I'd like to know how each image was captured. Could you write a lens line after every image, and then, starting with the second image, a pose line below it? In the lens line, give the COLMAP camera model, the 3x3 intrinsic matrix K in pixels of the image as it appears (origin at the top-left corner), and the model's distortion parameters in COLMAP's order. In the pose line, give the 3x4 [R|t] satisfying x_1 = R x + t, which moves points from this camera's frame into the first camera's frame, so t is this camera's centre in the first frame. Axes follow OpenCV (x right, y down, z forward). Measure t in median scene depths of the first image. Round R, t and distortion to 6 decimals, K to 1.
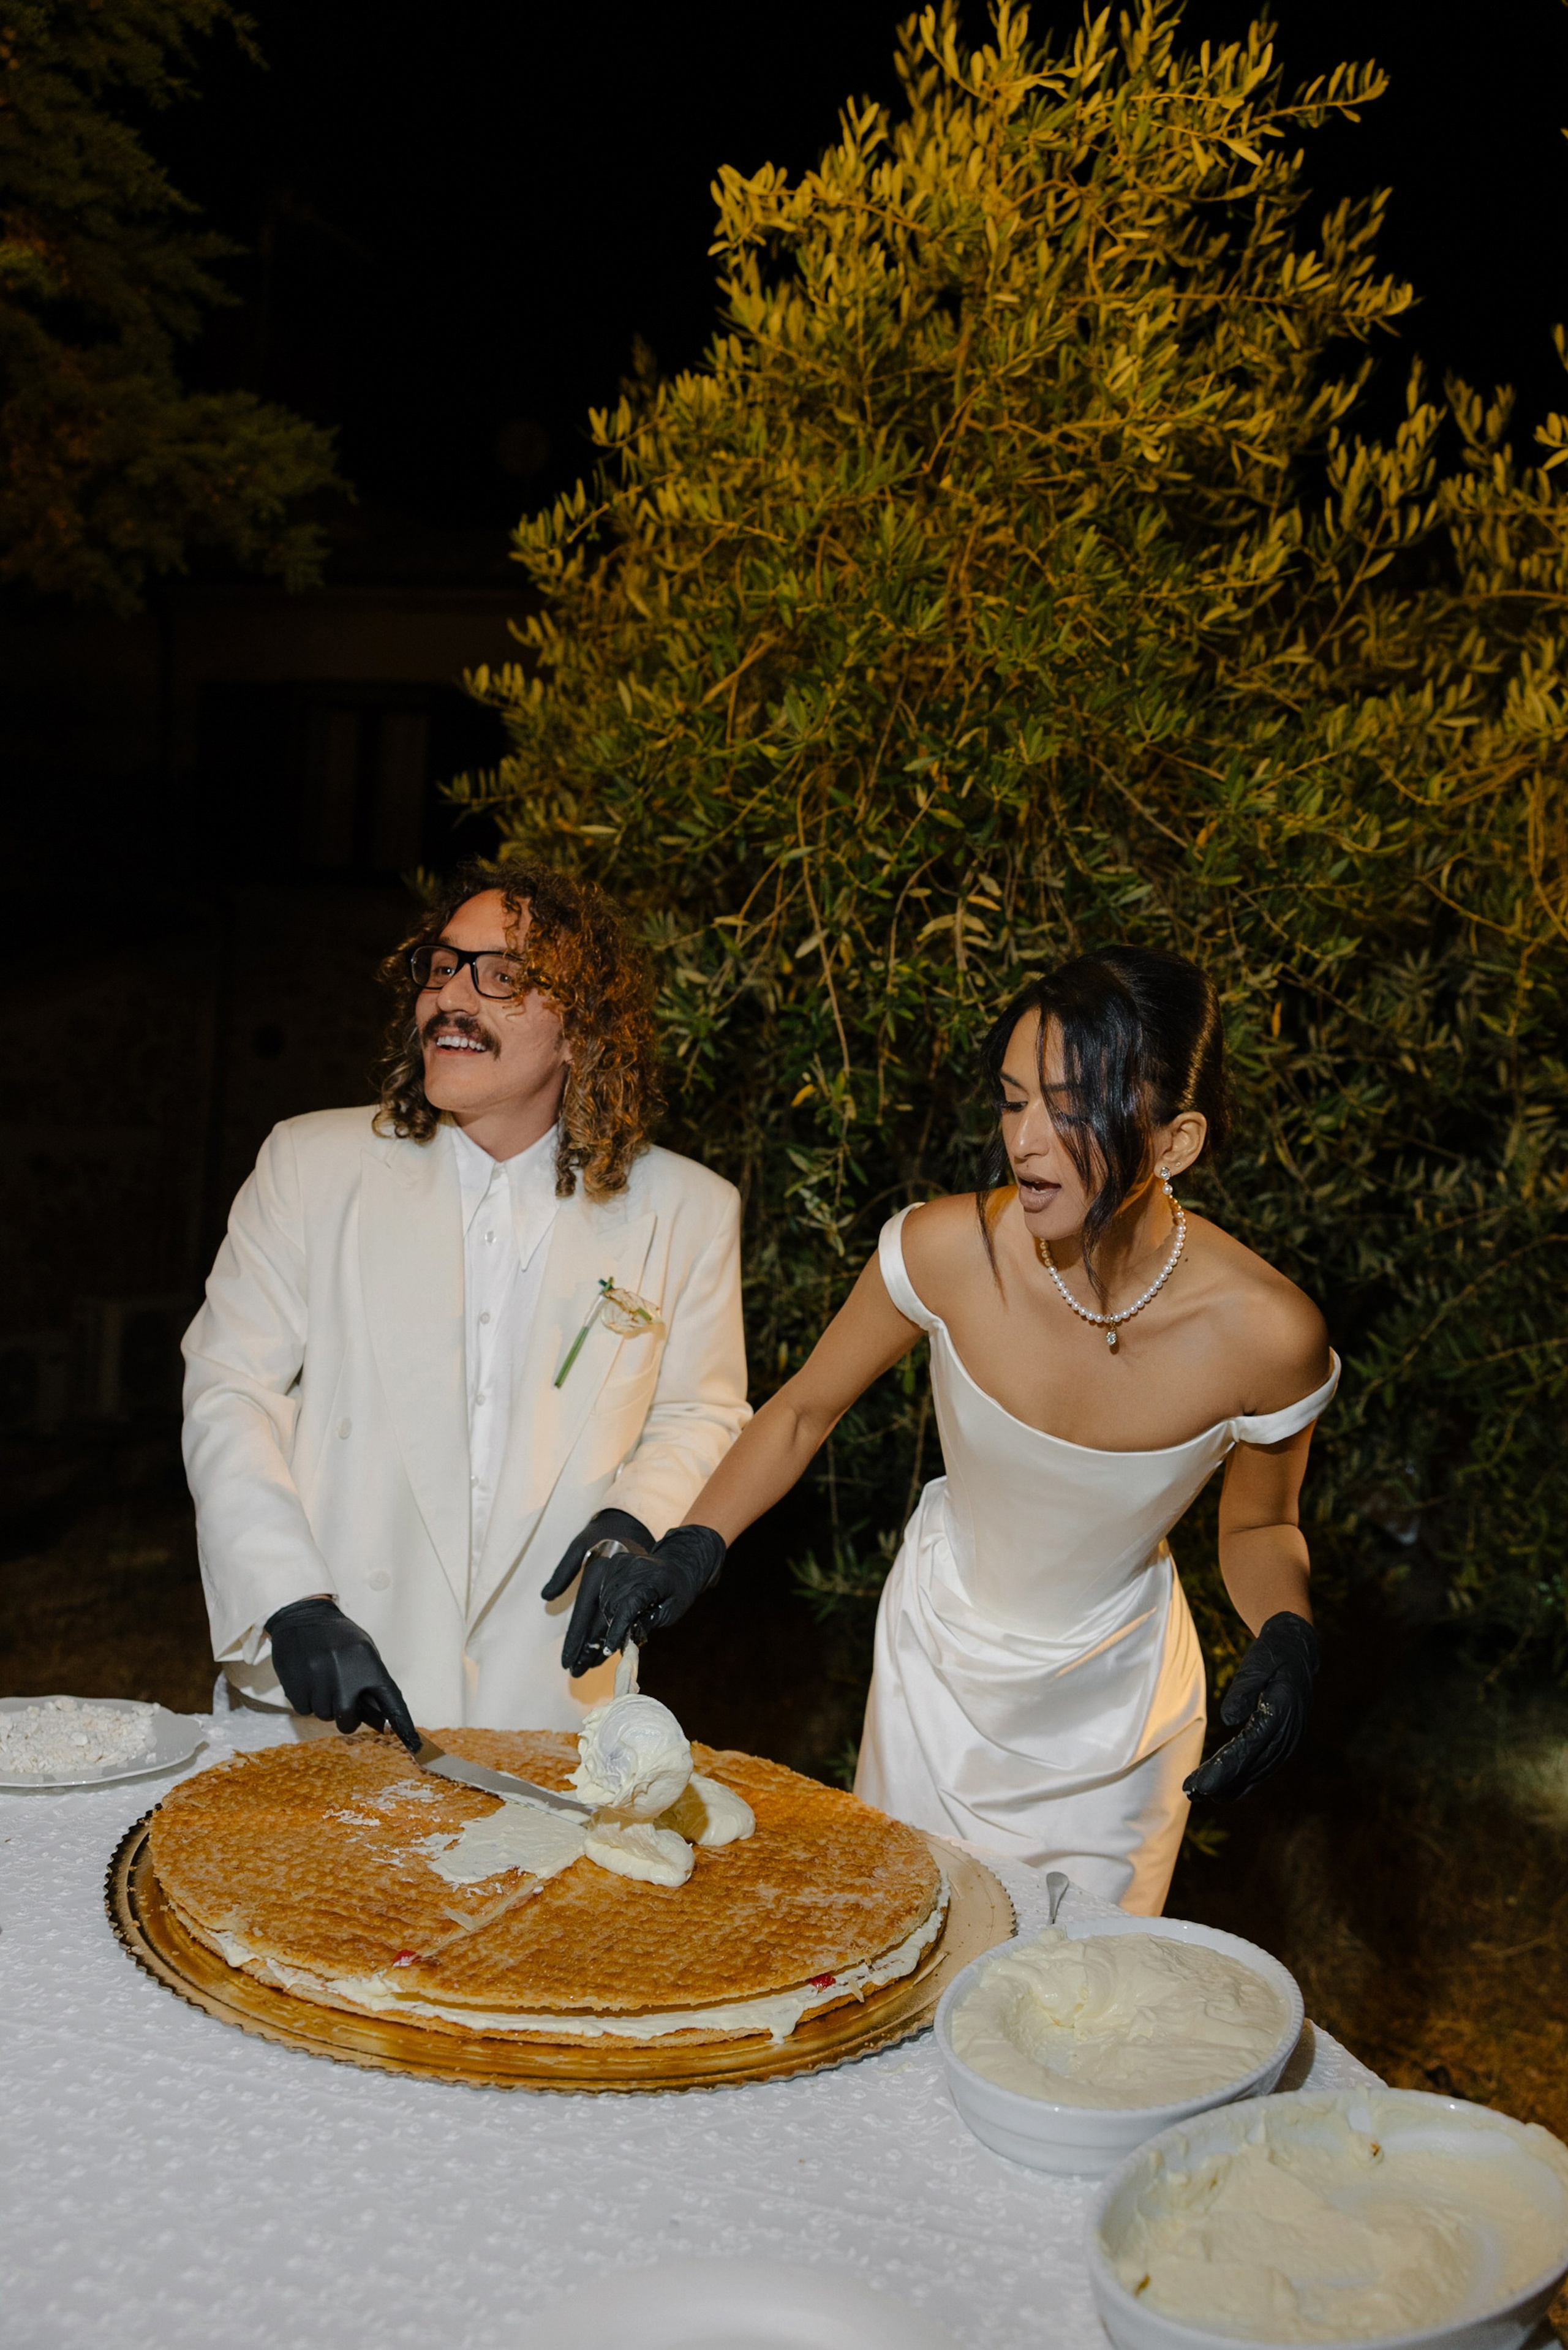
lens RADIAL K [[2050.5, 0, 760.0], [0, 2050.5, 1168.3], [0, 0, 1]] dist [-0.006179, 0.010030]
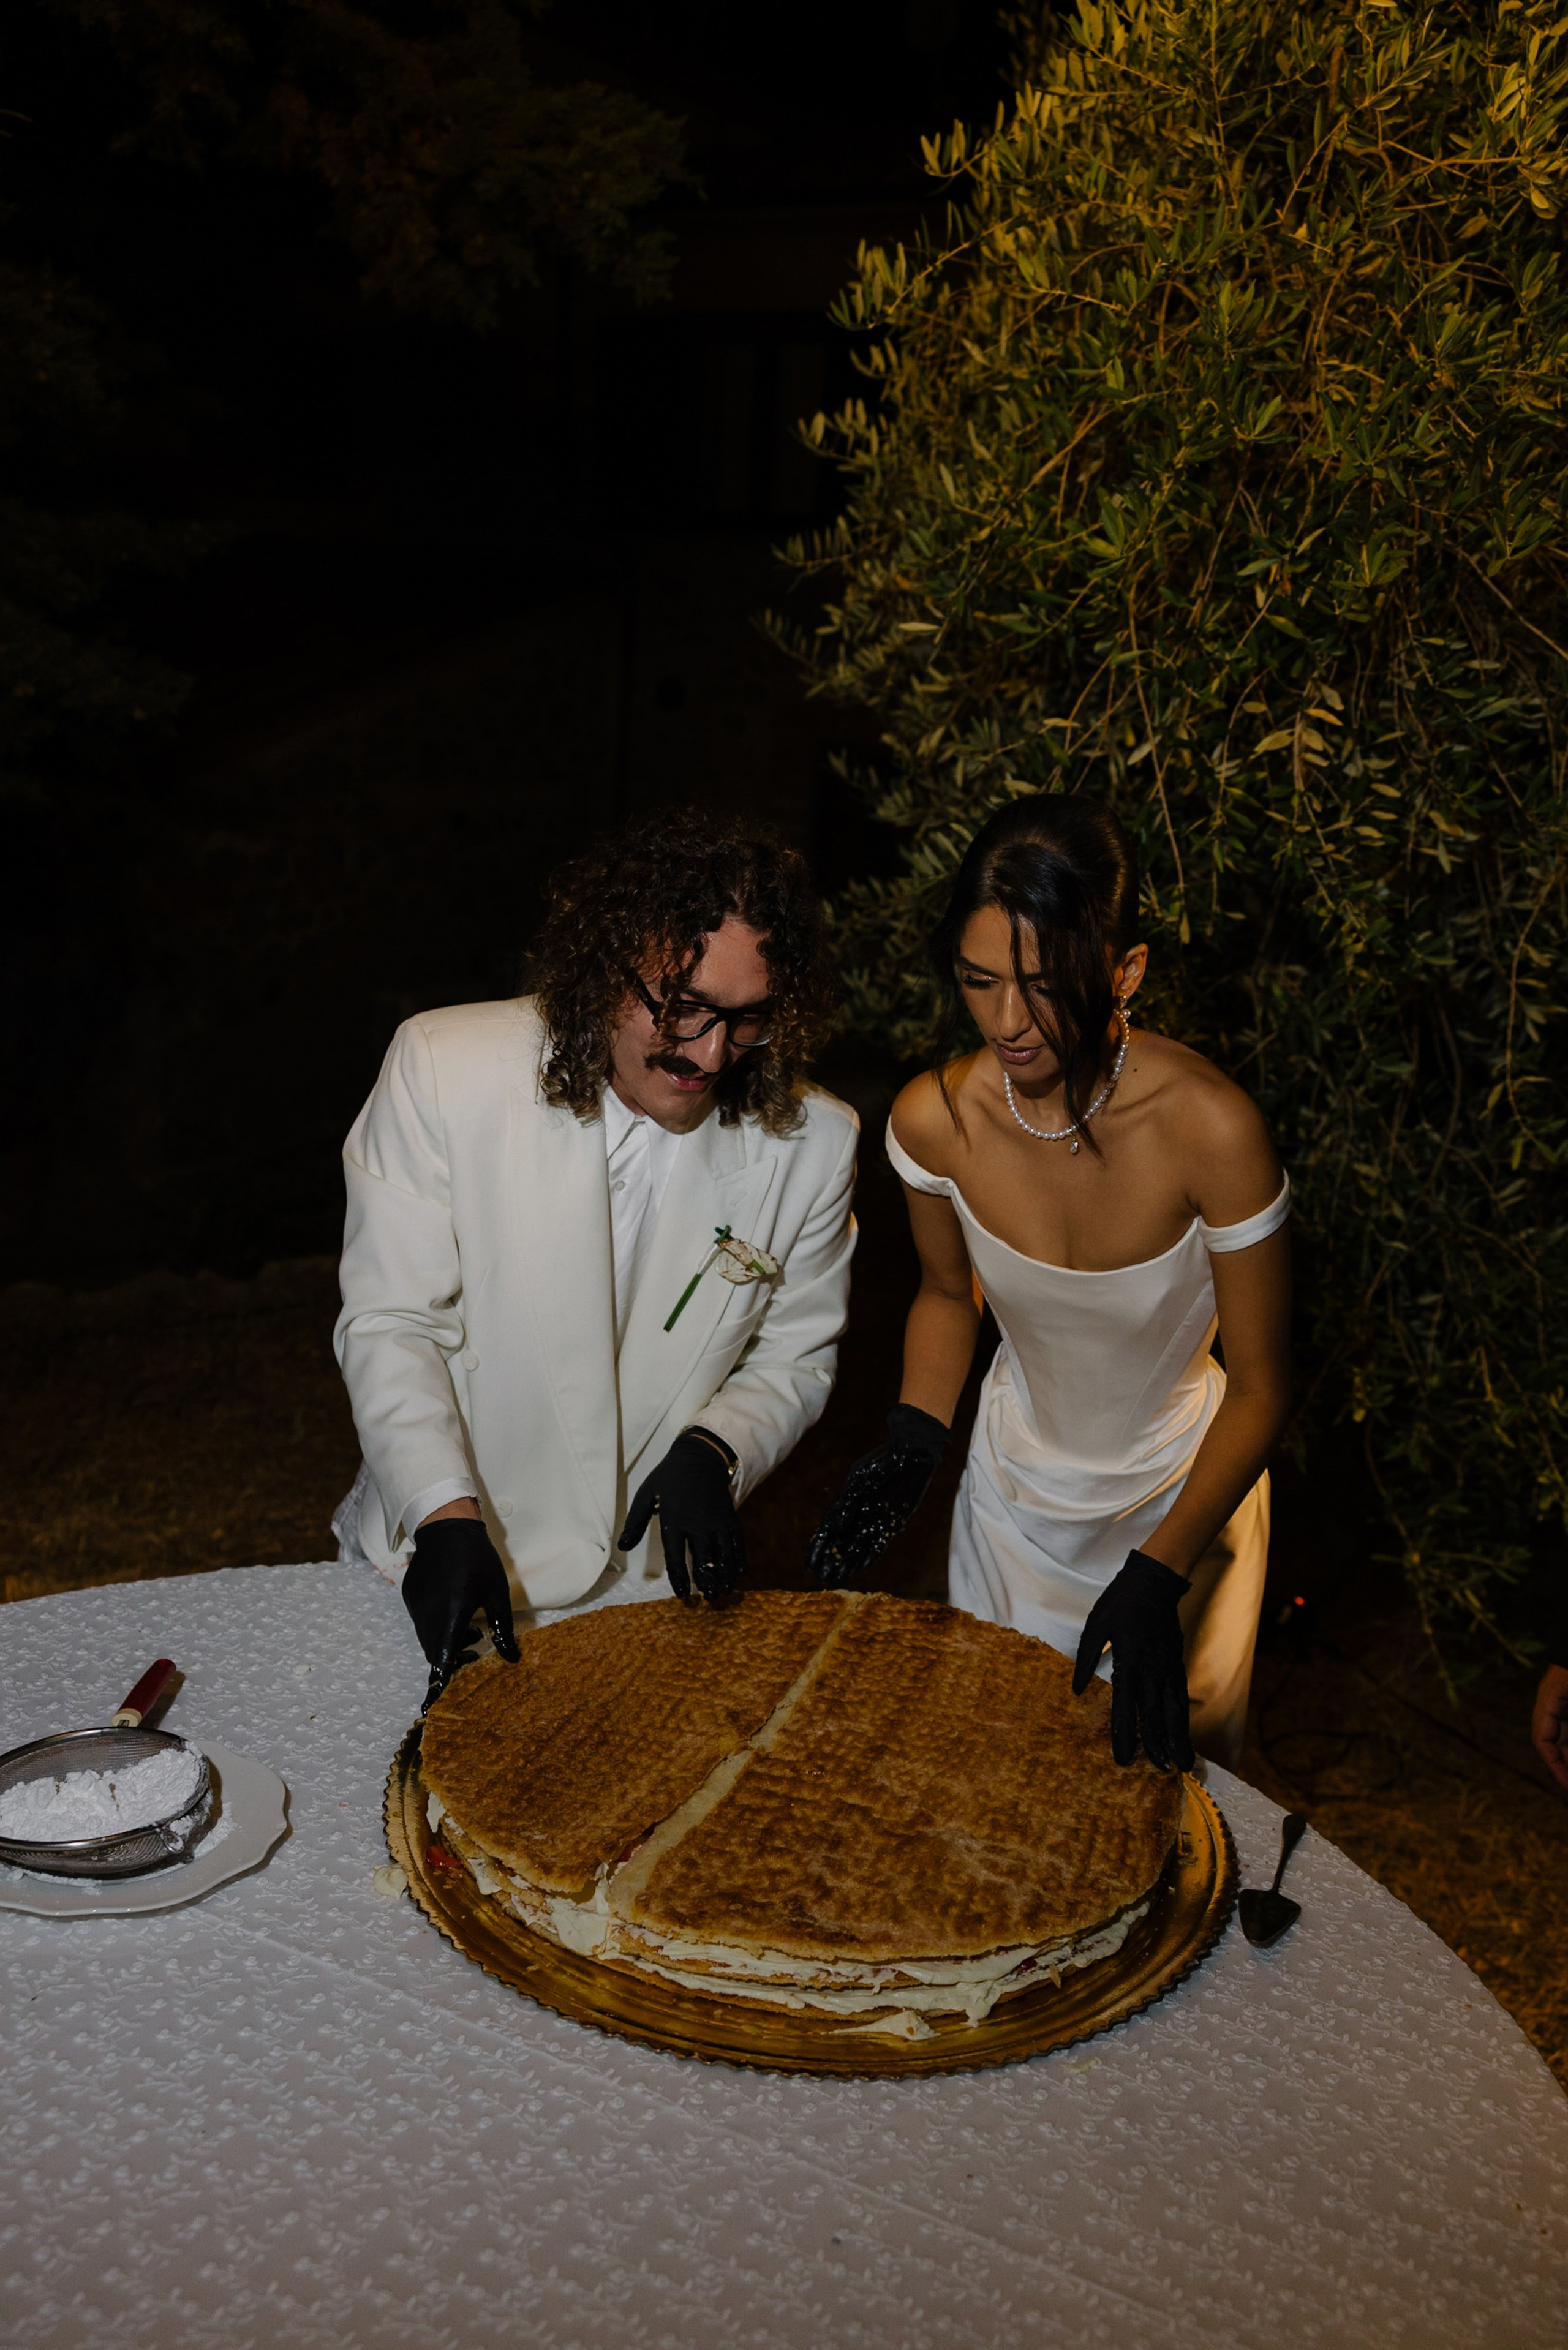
lens RADIAL K [[1999.2, 0, 781.3], [0, 1999.2, 1171.9], [0, 0, 1]] dist [-0.012241, 0.020184]
pose [[0.980488, 0.034044, -0.193608, 0.046898], [0.005719, 0.979534, 0.201199, -0.102150], [0.196495, -0.198381, 0.960226, 0.040400]]
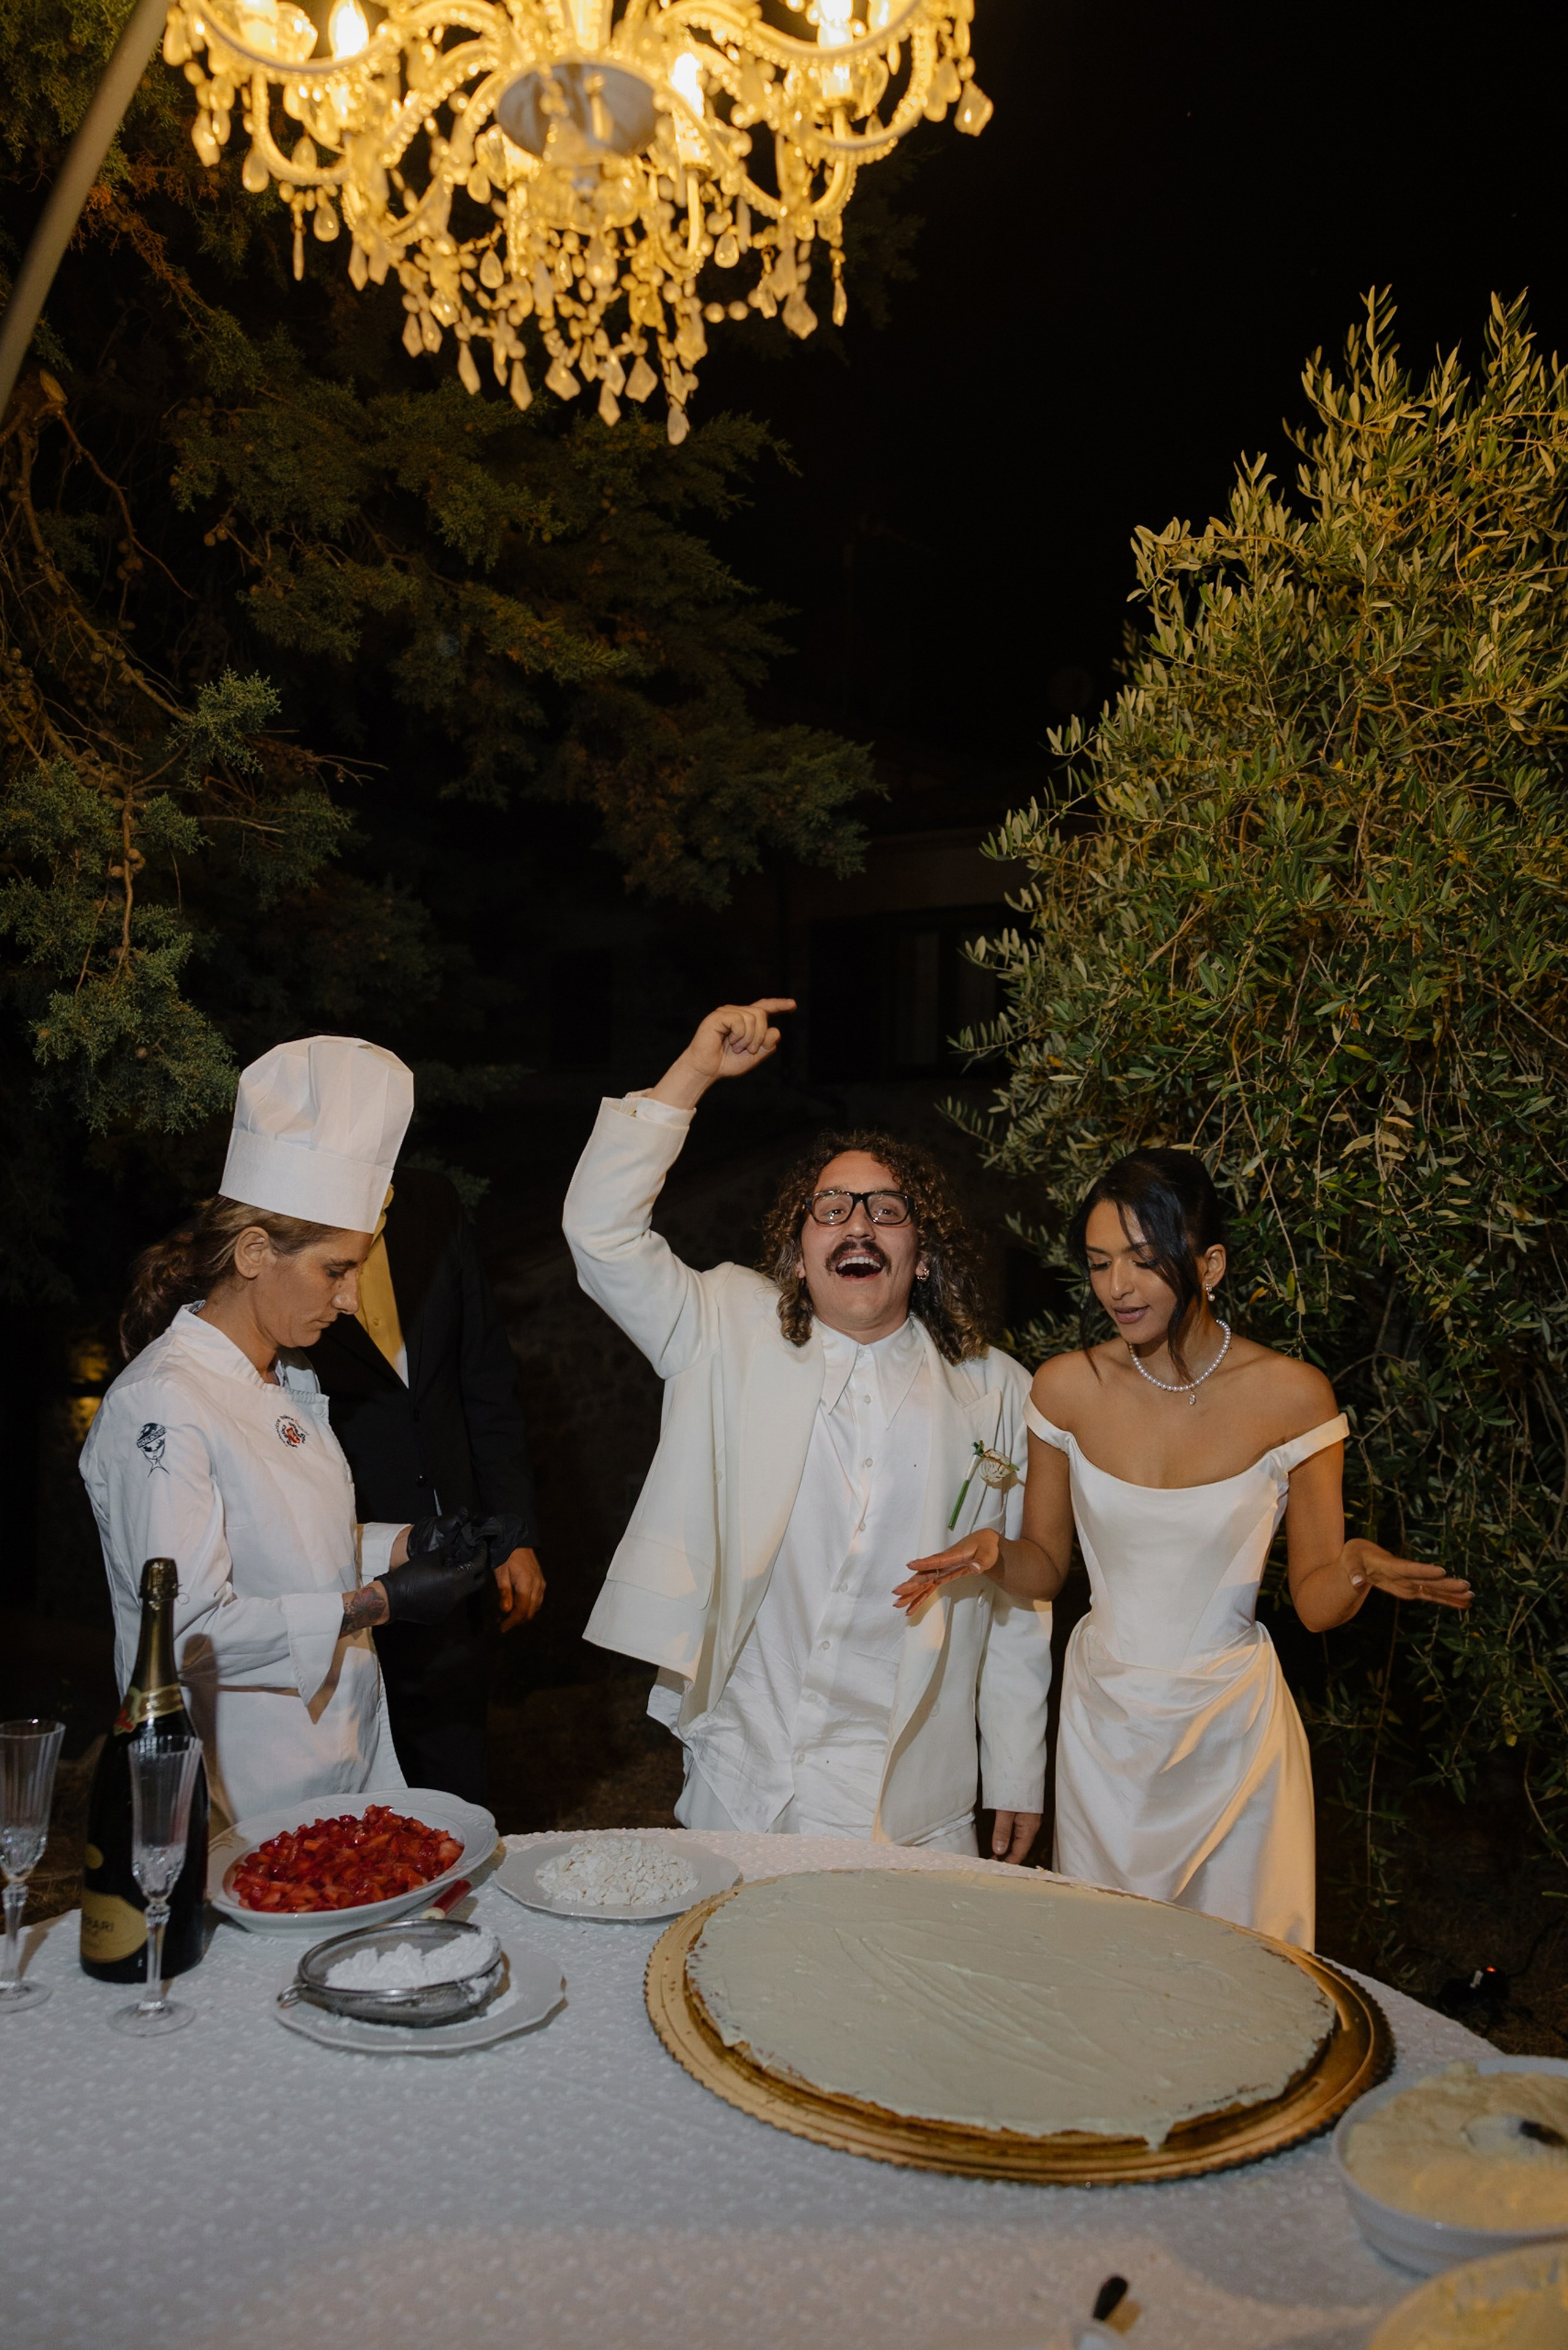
lens RADIAL K [[1810.6, 0, 795.9], [0, 1810.6, 1170.5], [0, 0, 1]] dist [0.007393, -0.009522]
pose [[0.954952, -0.061126, -0.290395, 0.074556], [0.040799, 0.996307, -0.075550, -0.036688], [0.293941, 0.060299, 0.953920, -0.054845]]
